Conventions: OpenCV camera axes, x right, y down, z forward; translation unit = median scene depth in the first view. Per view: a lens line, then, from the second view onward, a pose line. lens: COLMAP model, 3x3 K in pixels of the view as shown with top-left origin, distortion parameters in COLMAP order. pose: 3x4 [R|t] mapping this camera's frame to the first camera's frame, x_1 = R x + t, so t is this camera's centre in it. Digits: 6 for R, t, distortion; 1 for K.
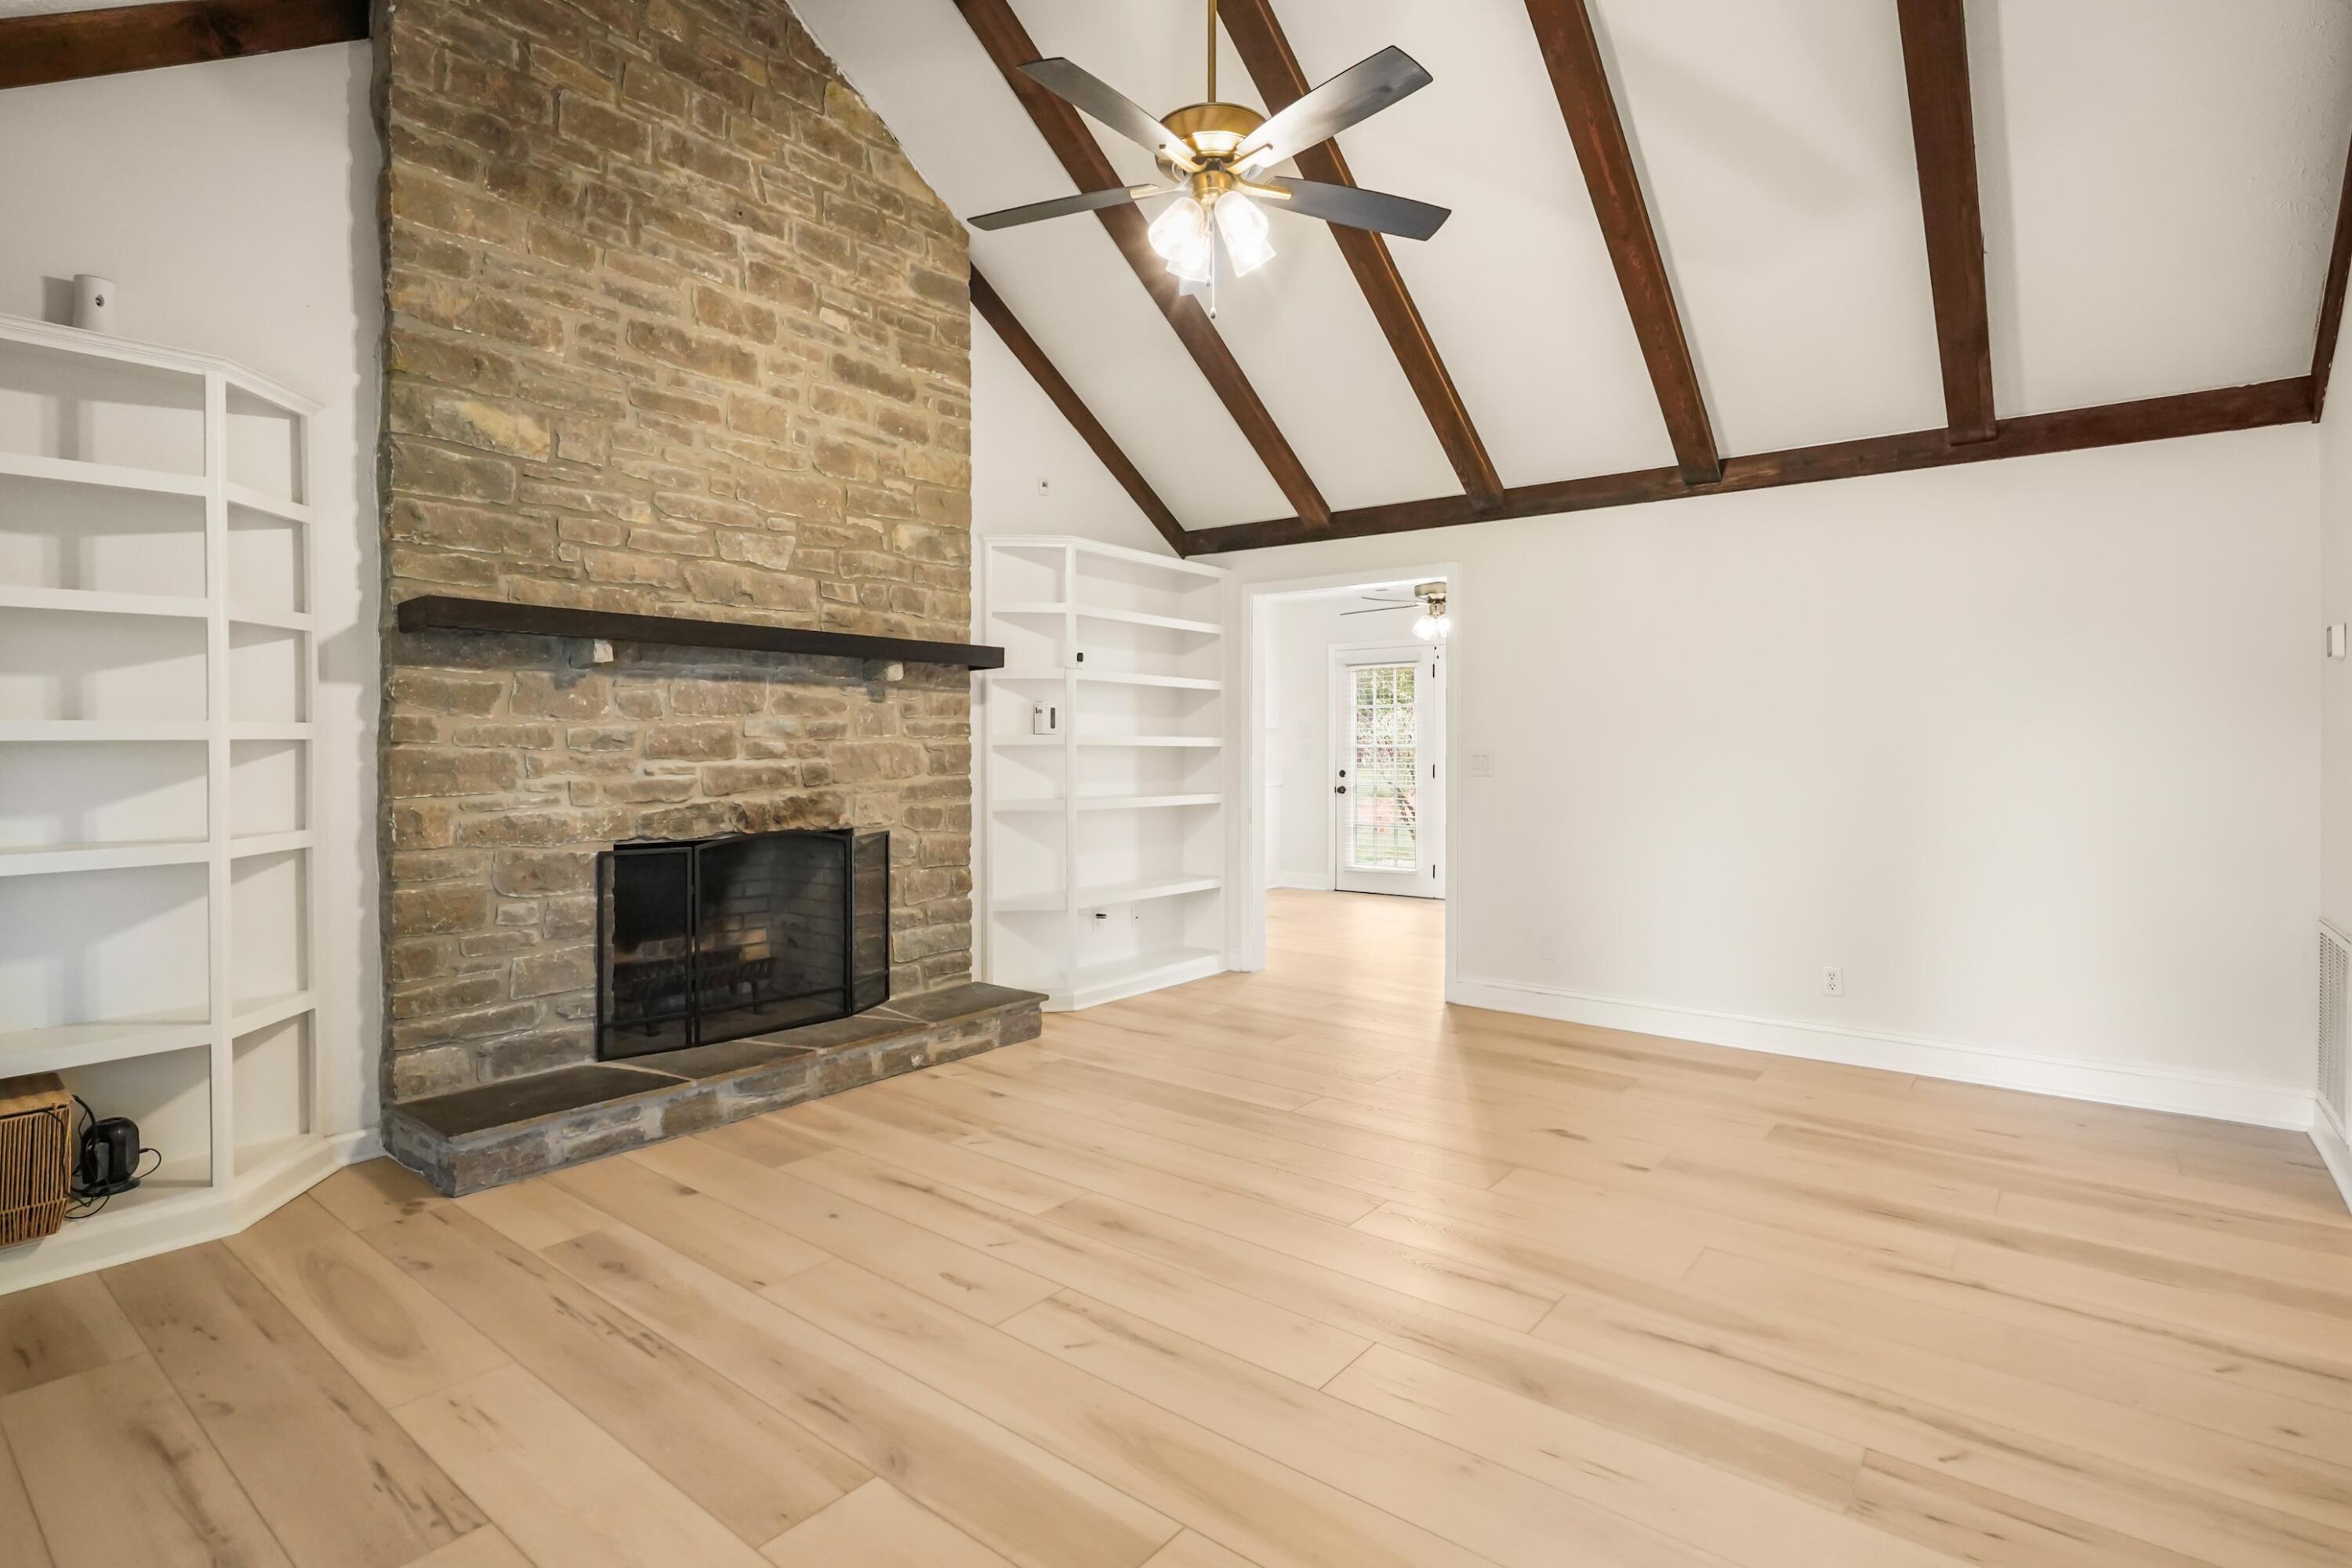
lens RADIAL K [[1110.3, 0, 1194.5], [0, 1110.3, 764.3], [0, 0, 1]] dist [-0.036745, 0.010188]
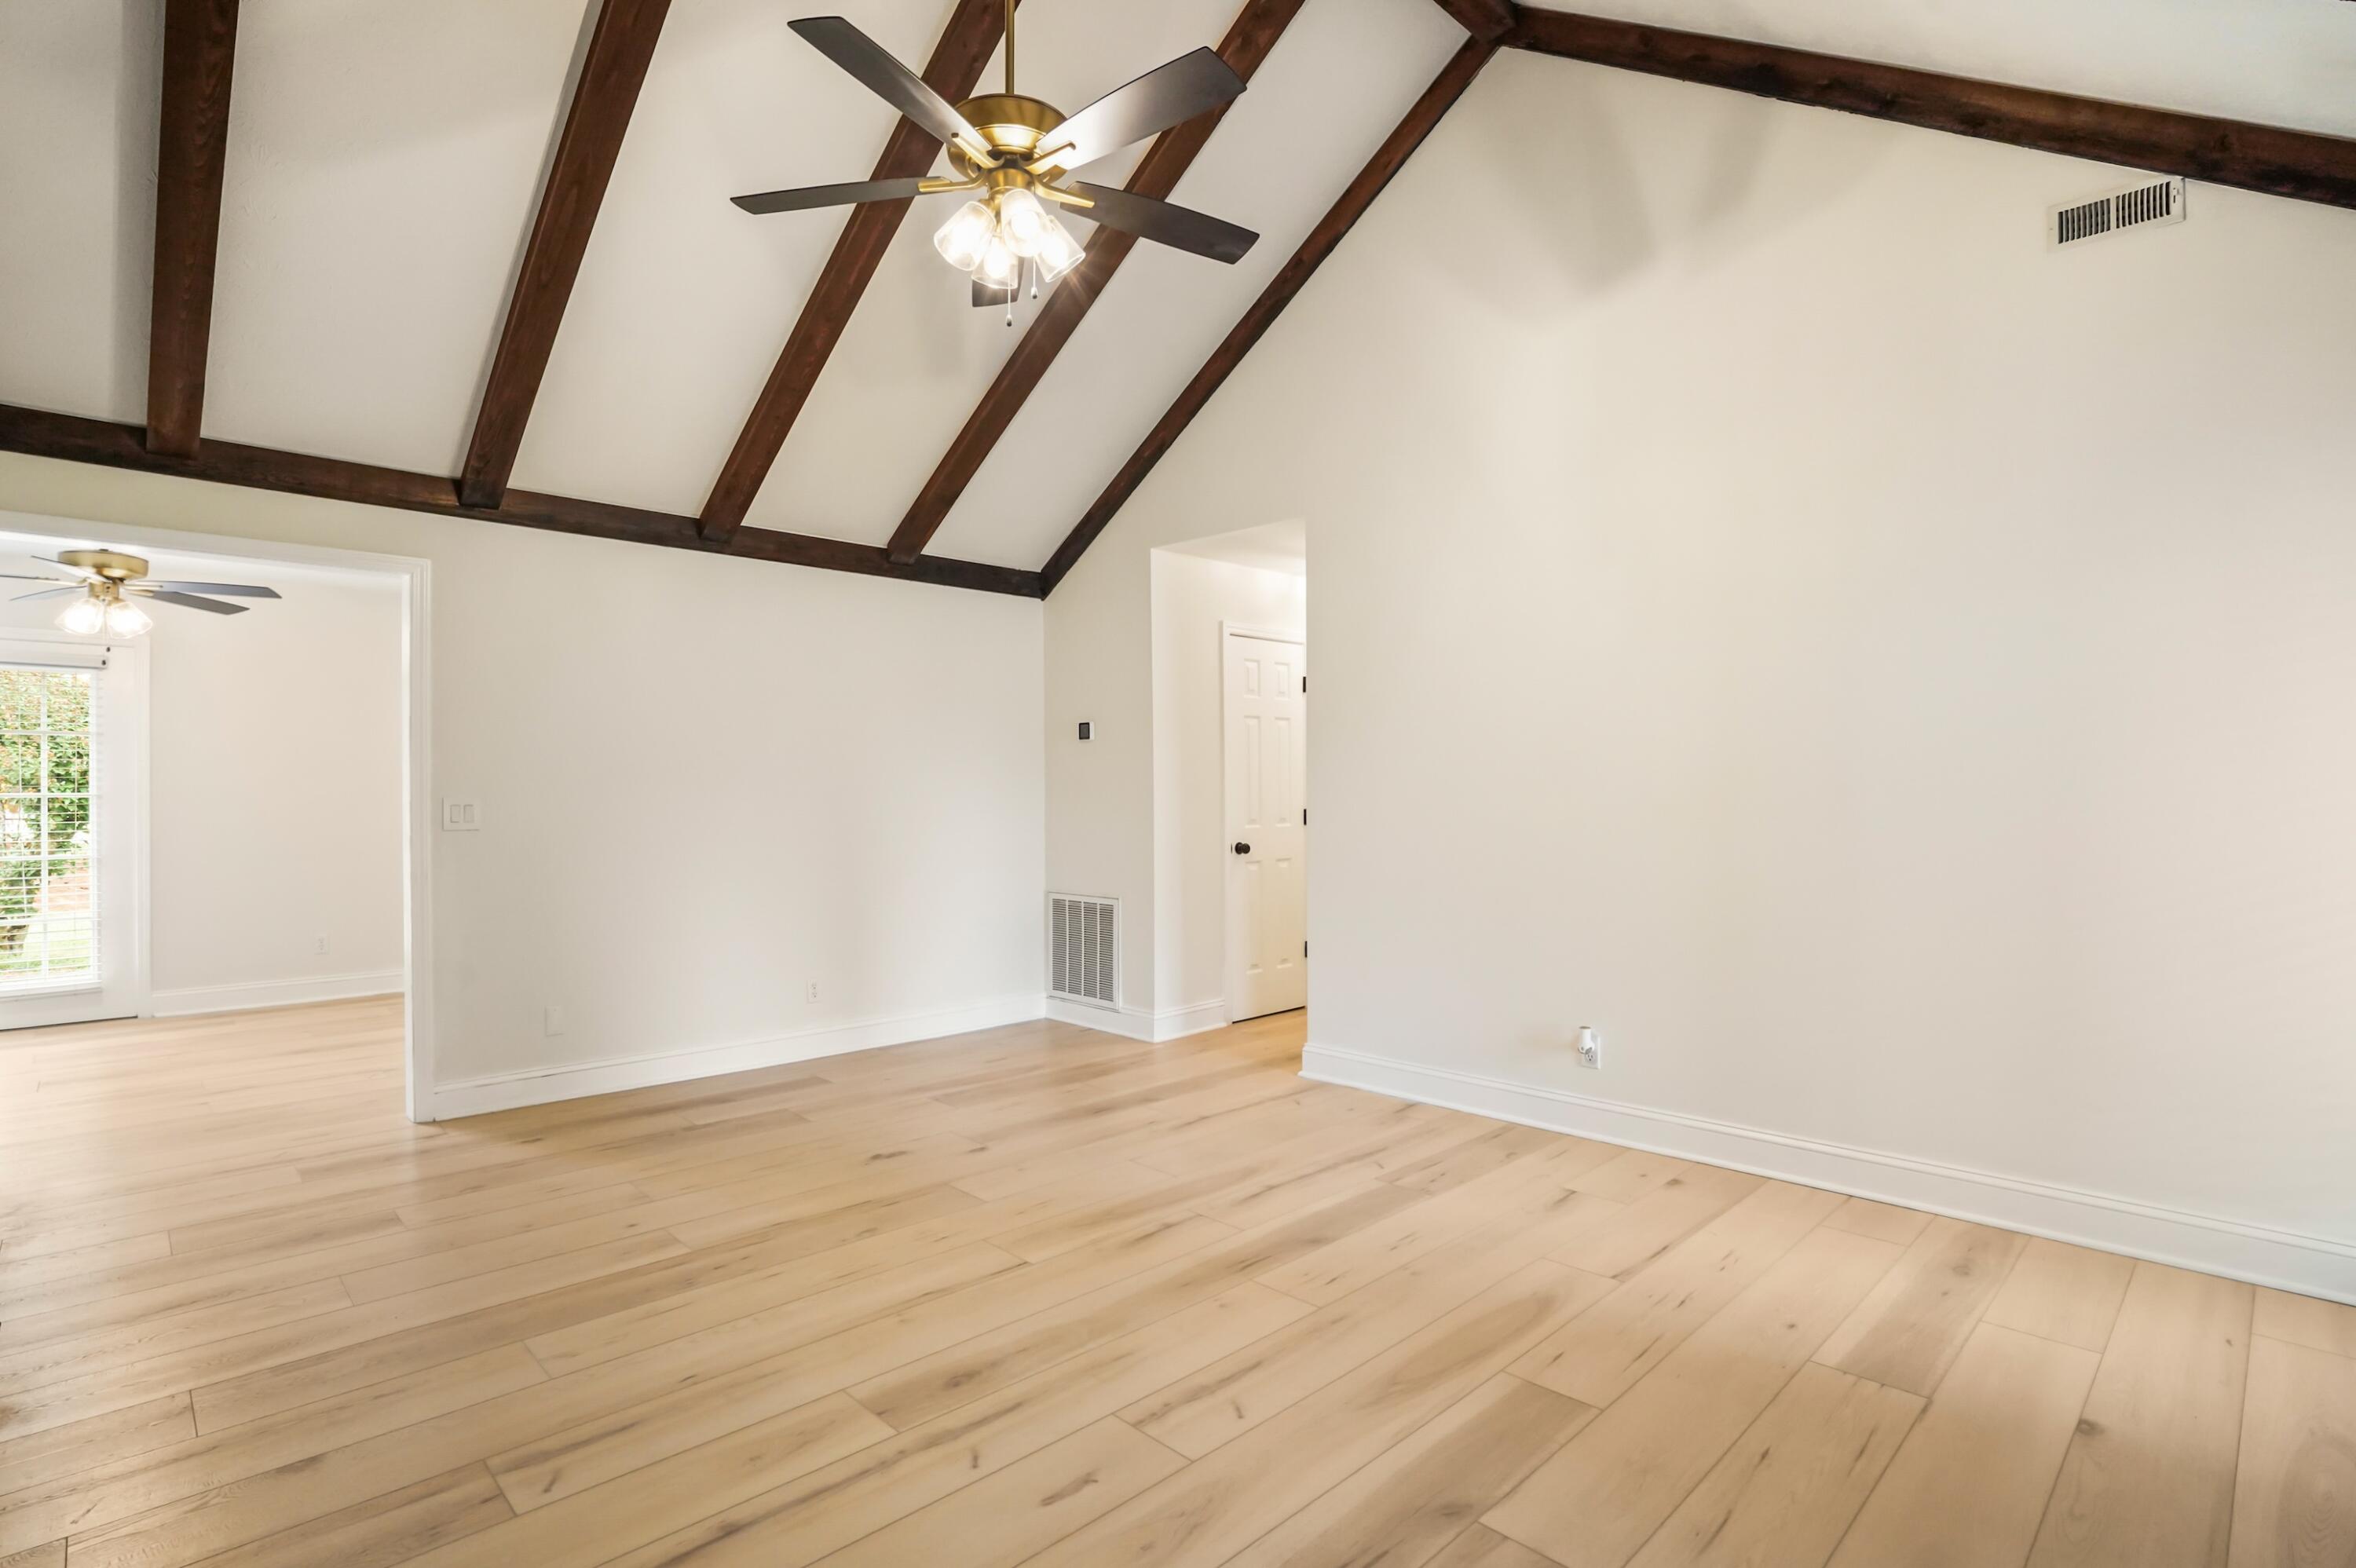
lens RADIAL K [[1112.1, 0, 1138.1], [0, 1112.1, 768.7], [0, 0, 1]] dist [-0.036745, 0.010188]
pose [[0.170728, 0.012671, 0.985237, -0.765138], [0.017416, 0.999722, -0.015875, -0.020814], [-0.985164, 0.019869, 0.170460, 0.635357]]
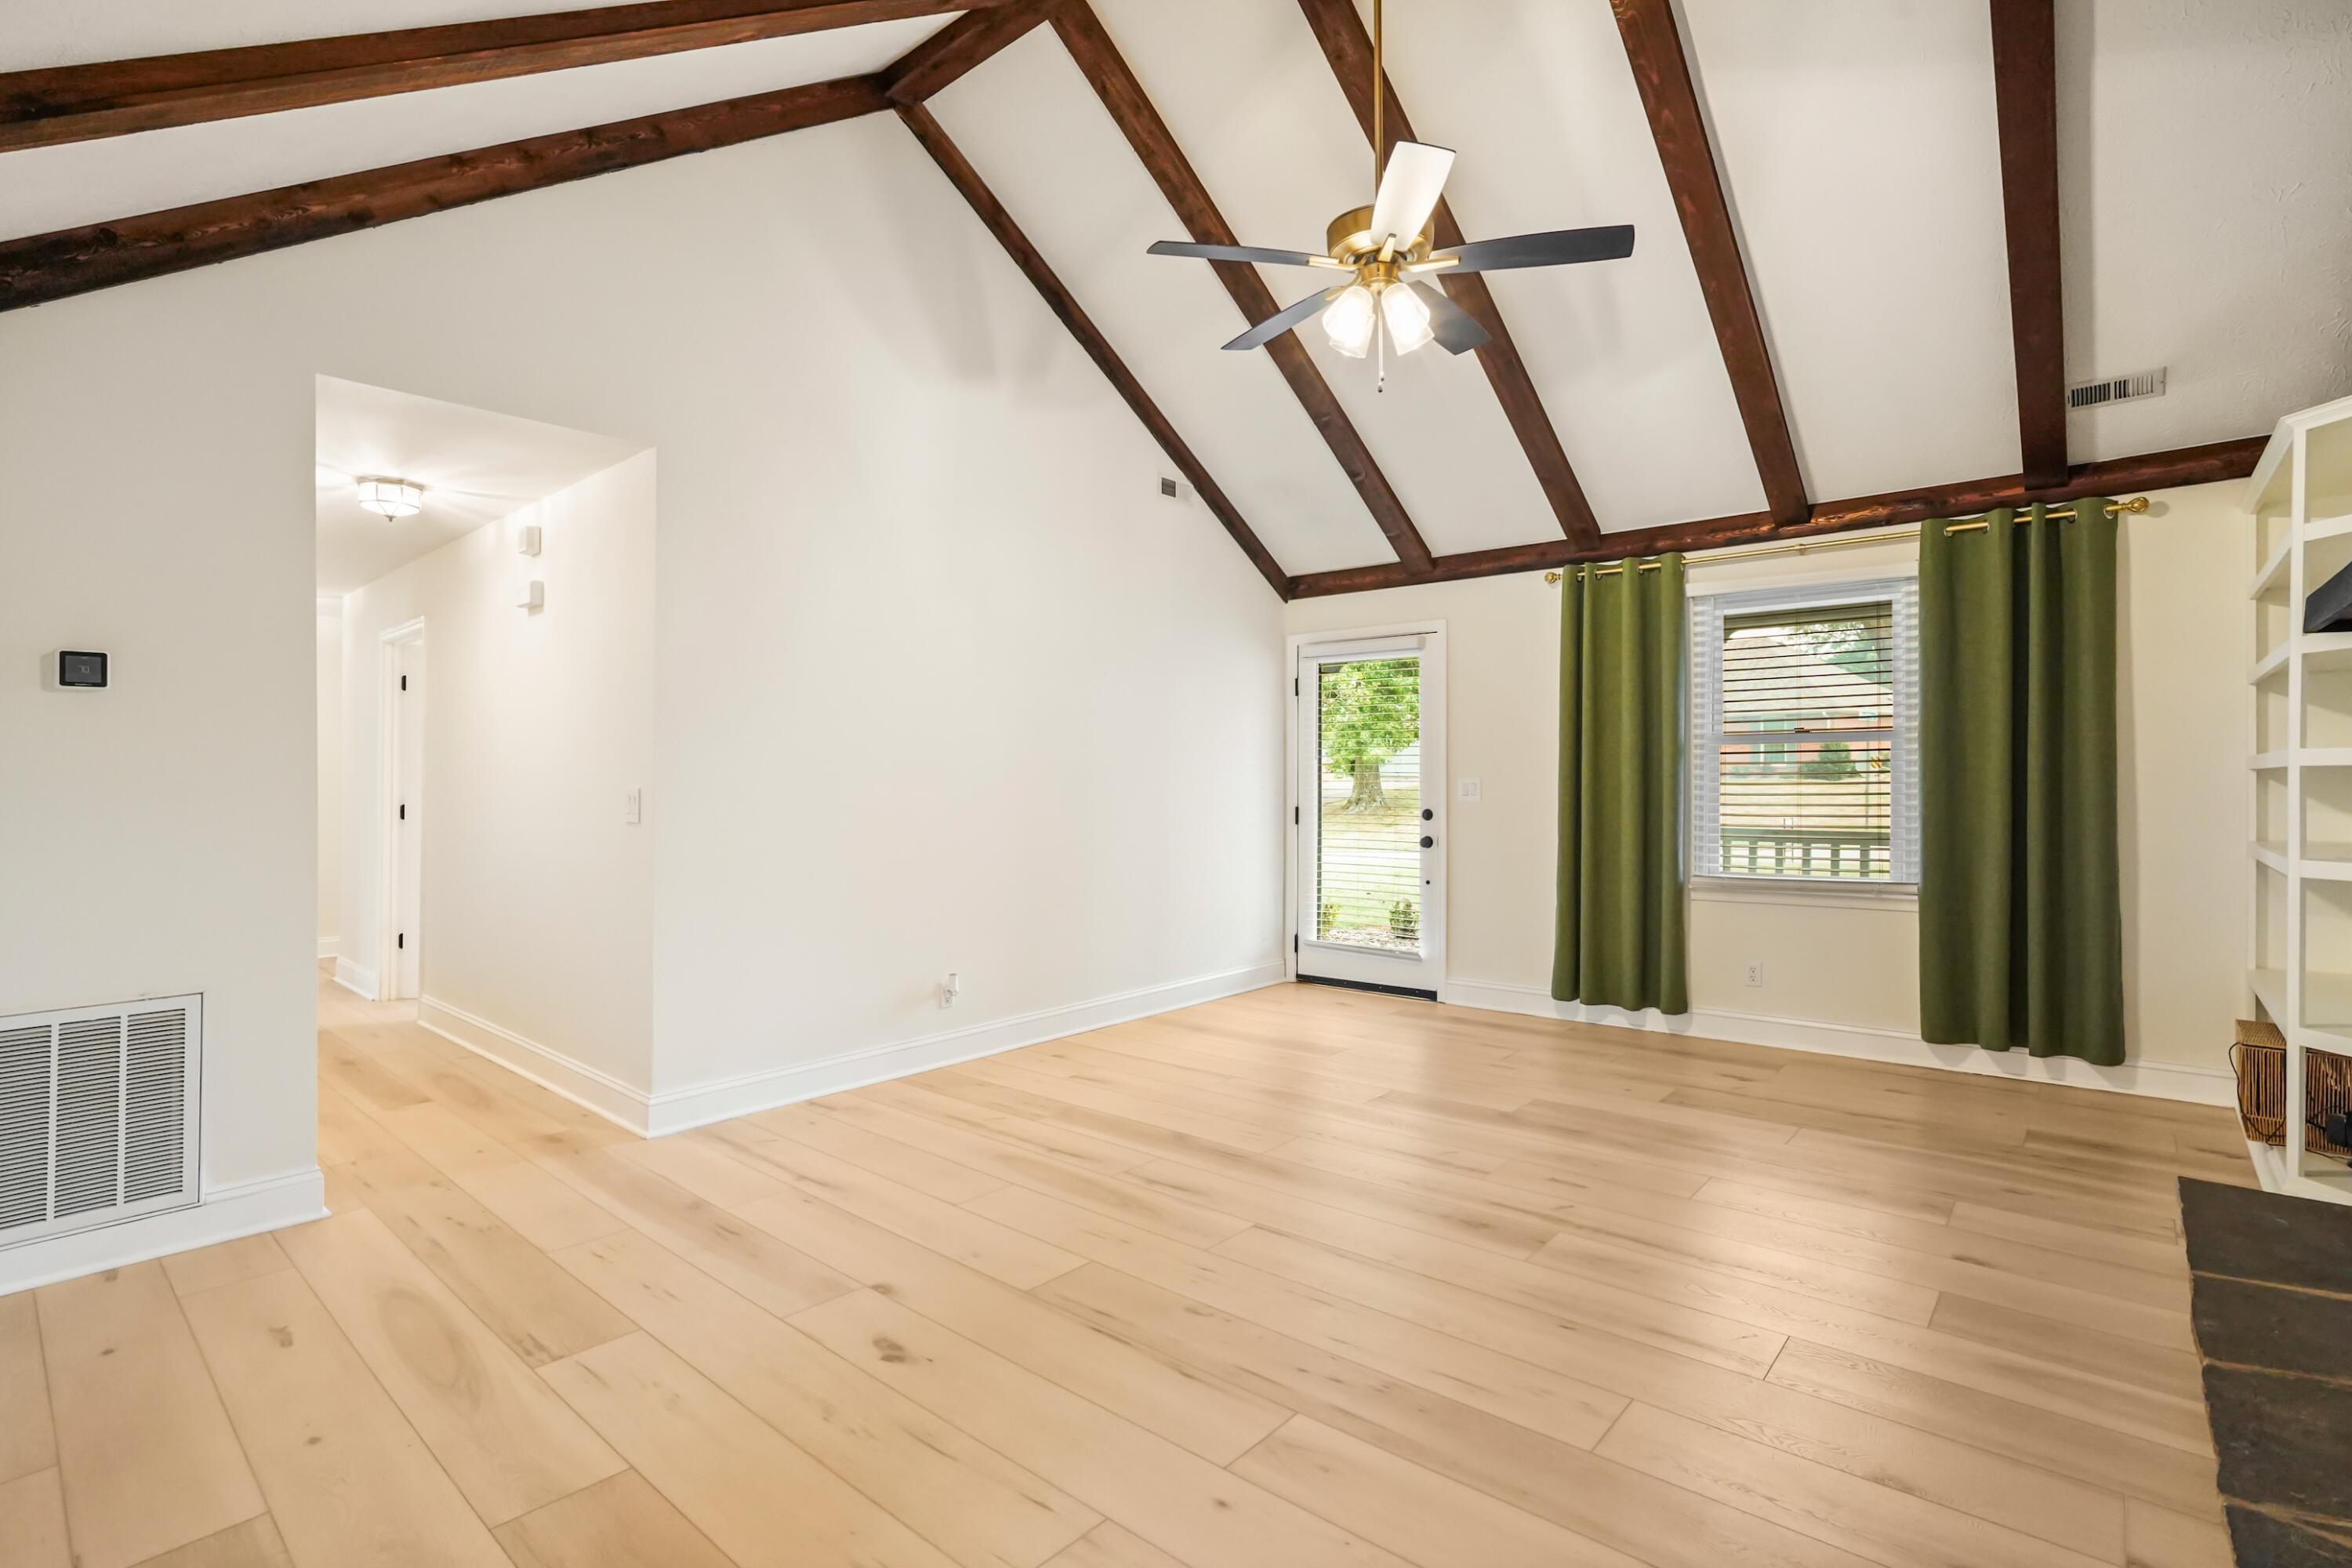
lens RADIAL K [[1110.3, 0, 1158.6], [0, 1110.3, 781.2], [0, 0, 1]] dist [-0.036745, 0.010188]
pose [[-0.995889, 0.005735, 0.090399, 0.119726], [0.007146, 0.999857, 0.015297, -0.027709], [-0.090299, 0.015880, -0.995788, 1.844154]]
